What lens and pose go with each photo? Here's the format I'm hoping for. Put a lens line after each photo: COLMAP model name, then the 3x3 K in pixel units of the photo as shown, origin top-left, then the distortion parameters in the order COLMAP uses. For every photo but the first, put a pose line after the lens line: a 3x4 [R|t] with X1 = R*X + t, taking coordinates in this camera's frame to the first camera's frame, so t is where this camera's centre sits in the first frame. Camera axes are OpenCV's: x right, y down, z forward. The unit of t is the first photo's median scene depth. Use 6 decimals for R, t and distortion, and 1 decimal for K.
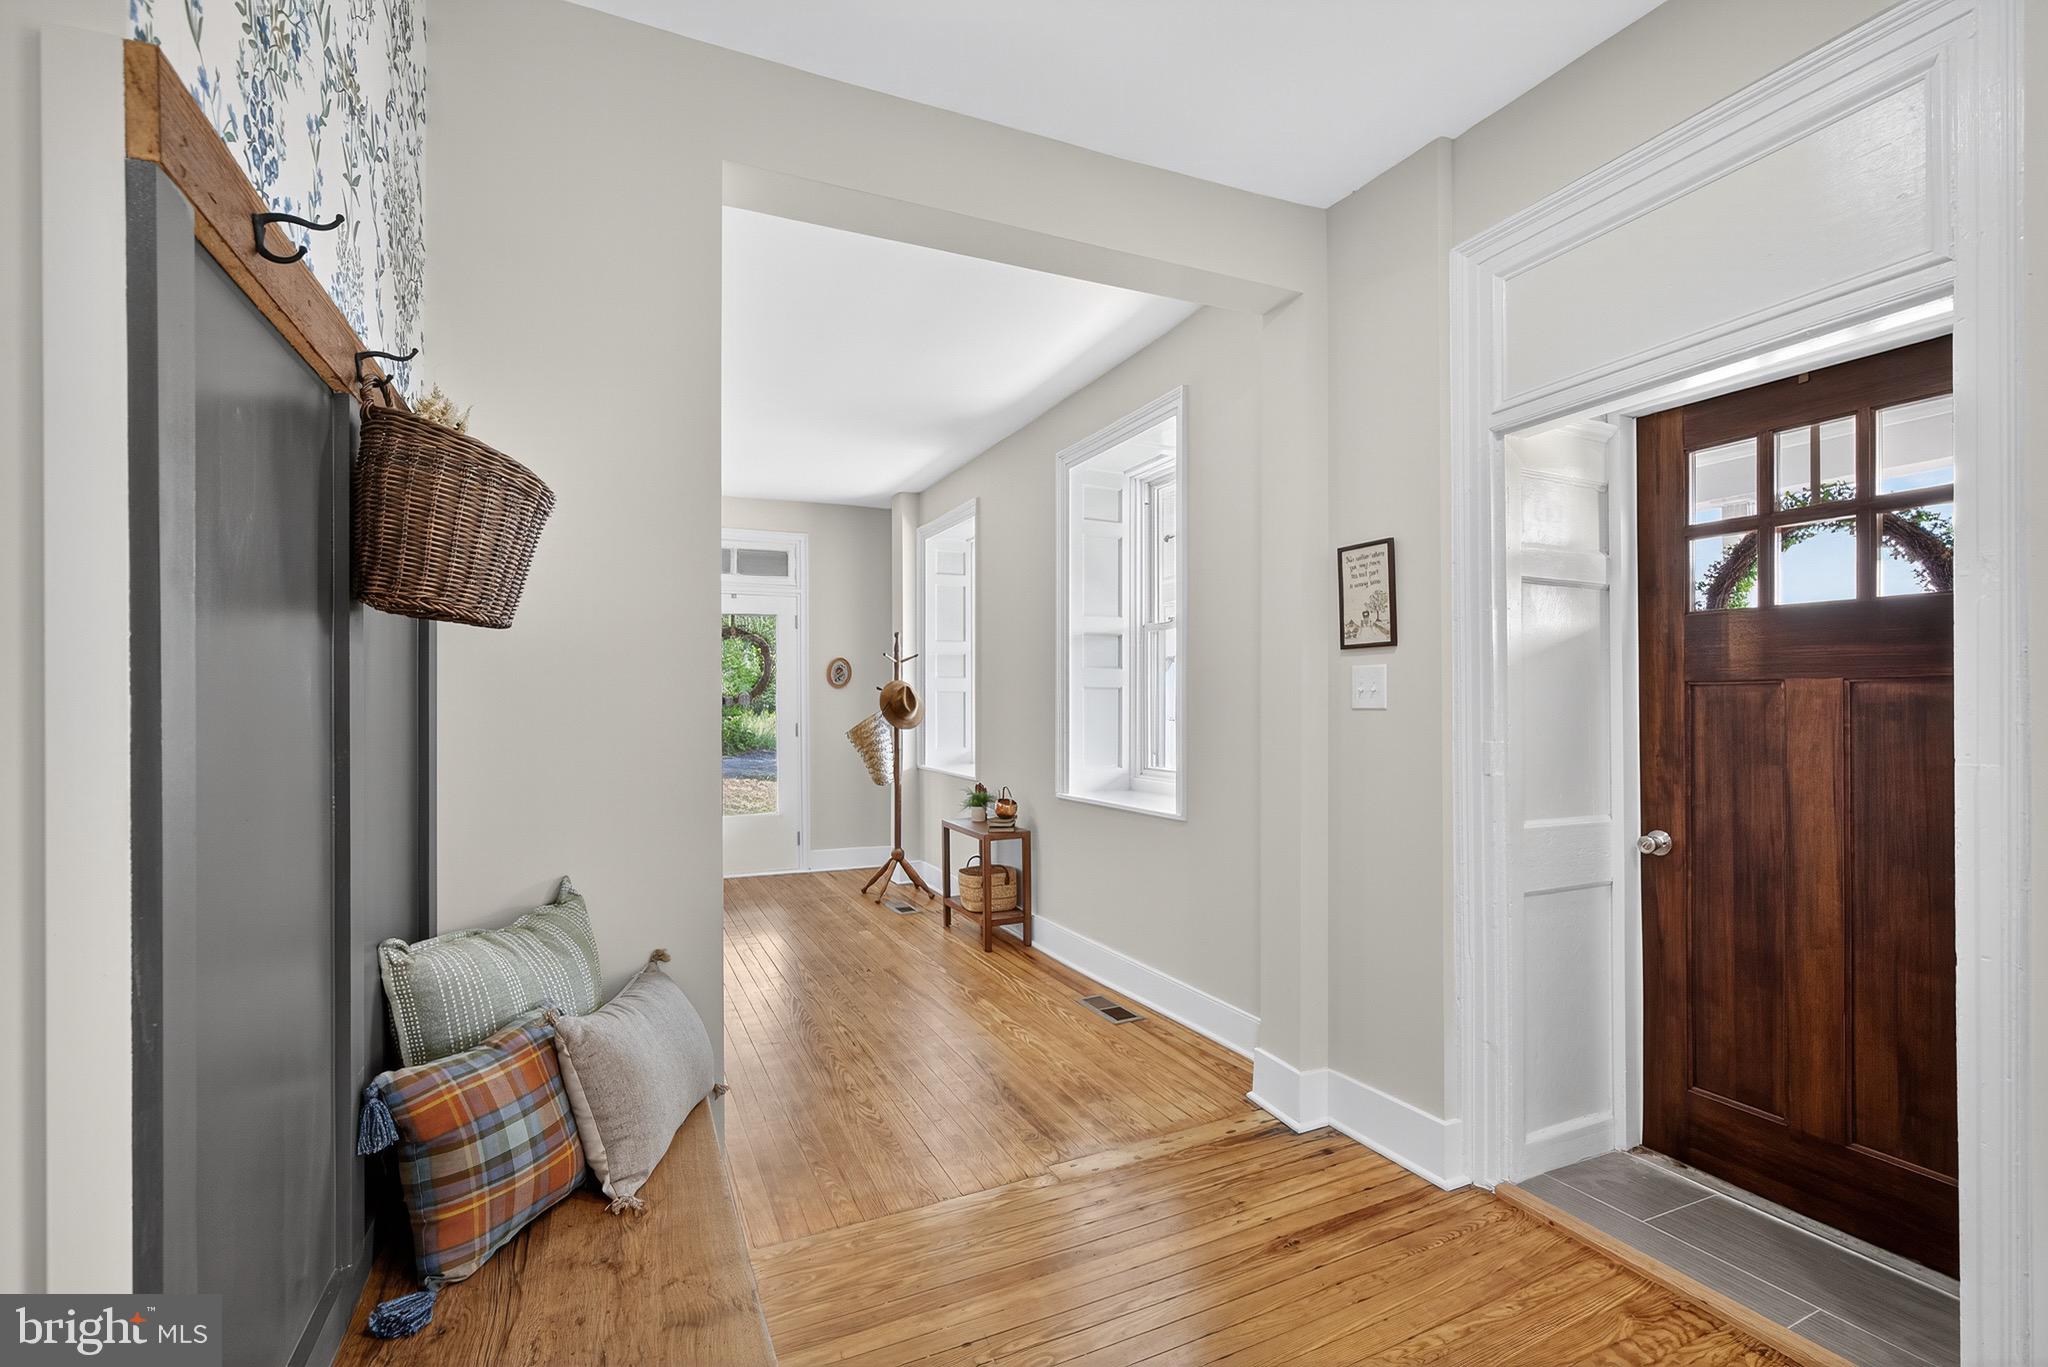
lens RADIAL K [[908.9, 0, 1030.0], [0, 908.9, 694.7], [0, 0, 1]] dist [-0.005522, 0.001019]
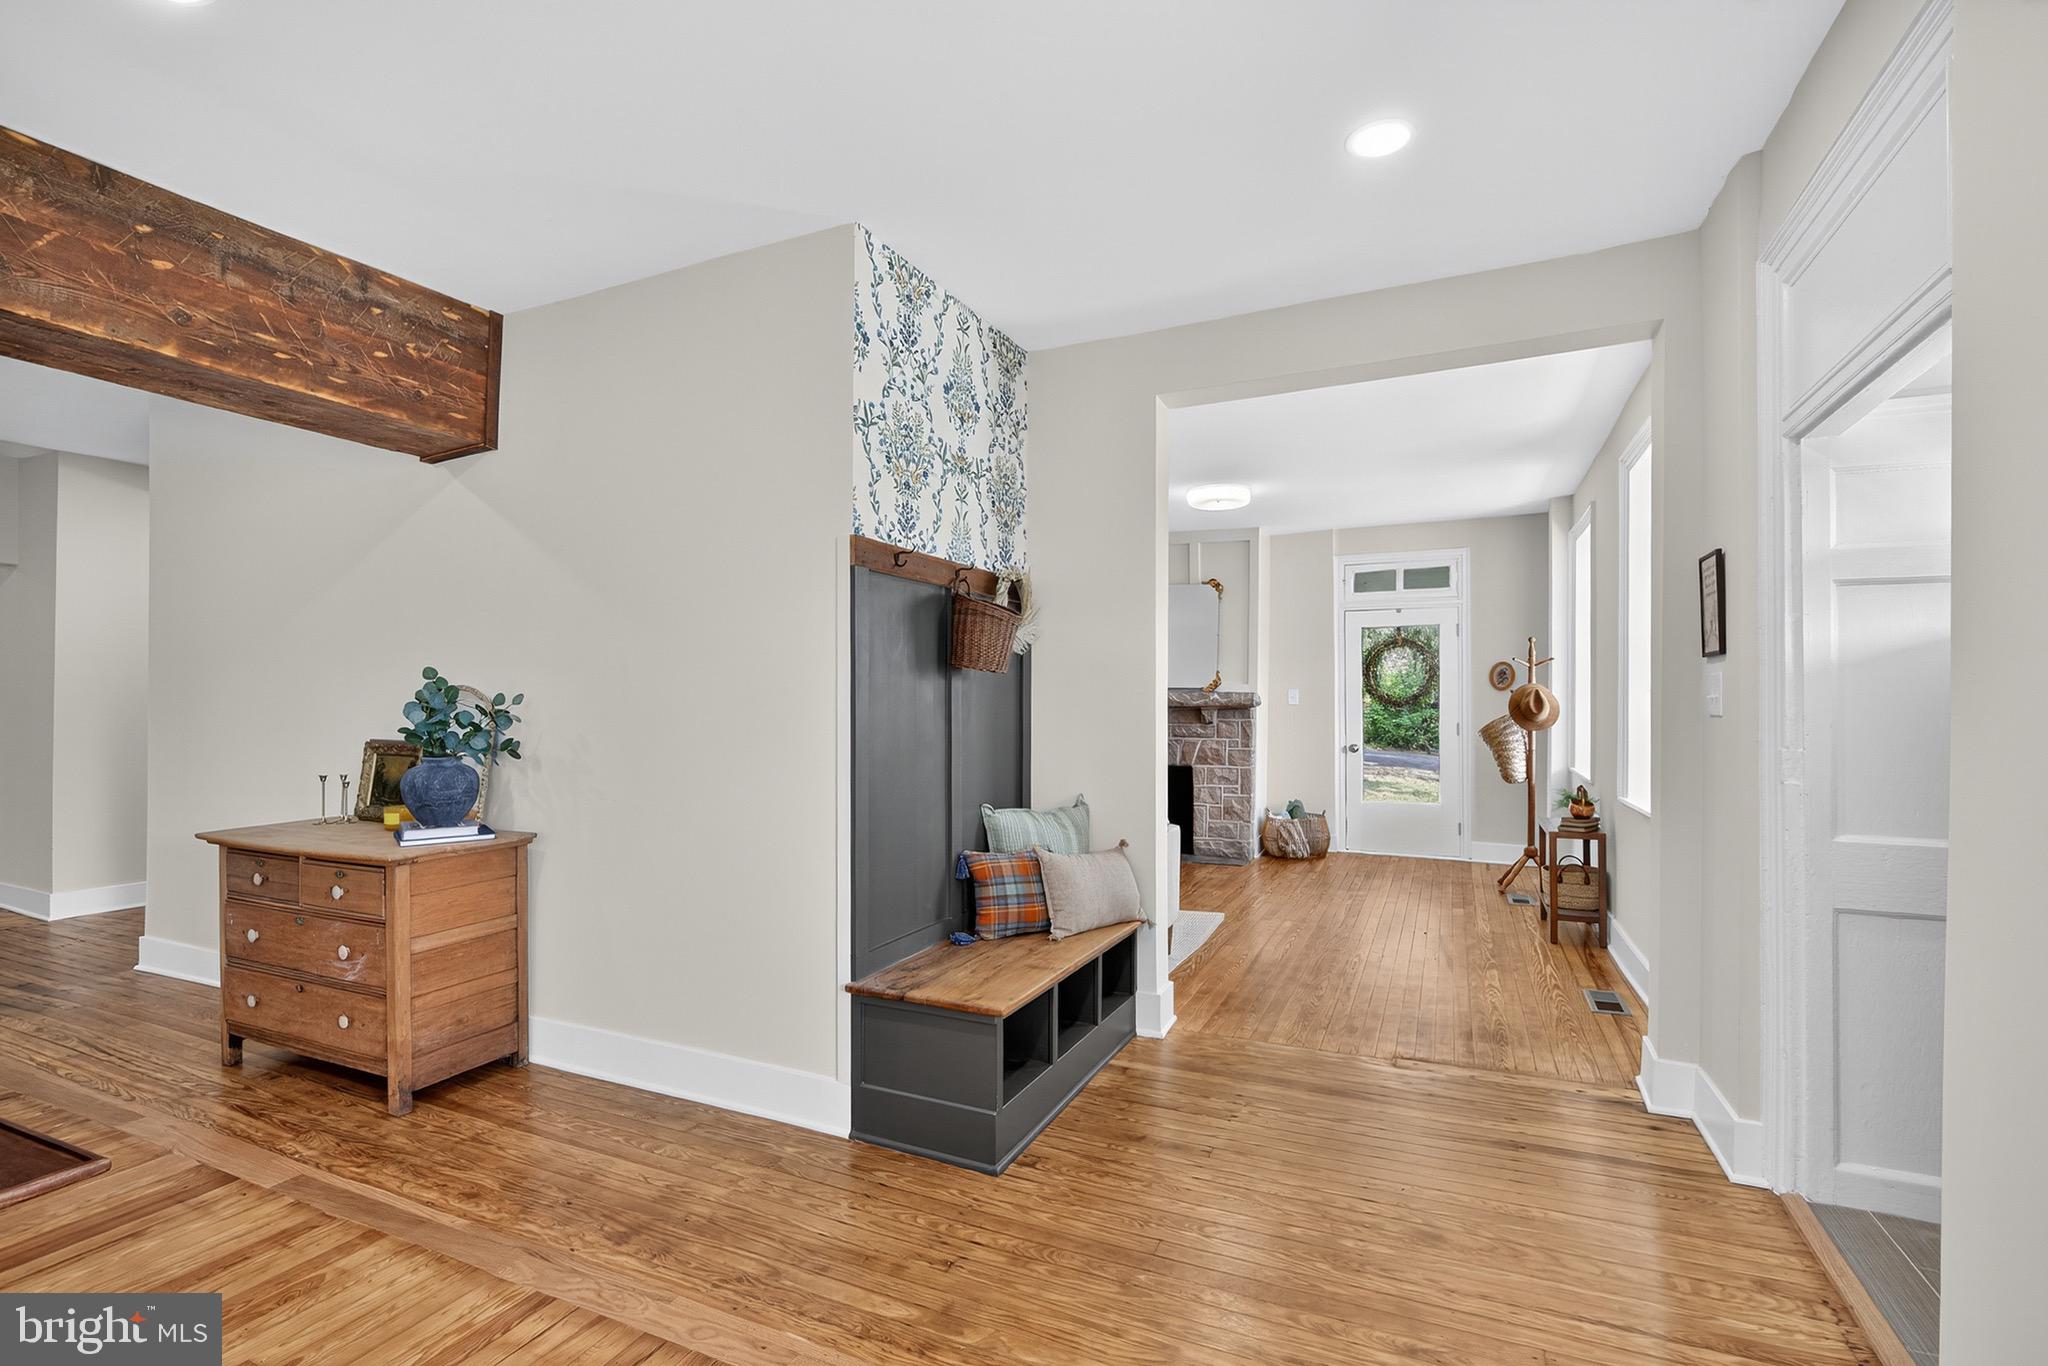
lens RADIAL K [[908.9, 0, 1030.0], [0, 908.9, 694.2], [0, 0, 1]] dist [-0.005522, 0.001019]
pose [[0.644544, -0.001815, -0.764565, 0.610083], [0.002234, 0.999997, -0.000490, -0.008680], [0.764564, -0.001392, 0.644547, -0.228644]]
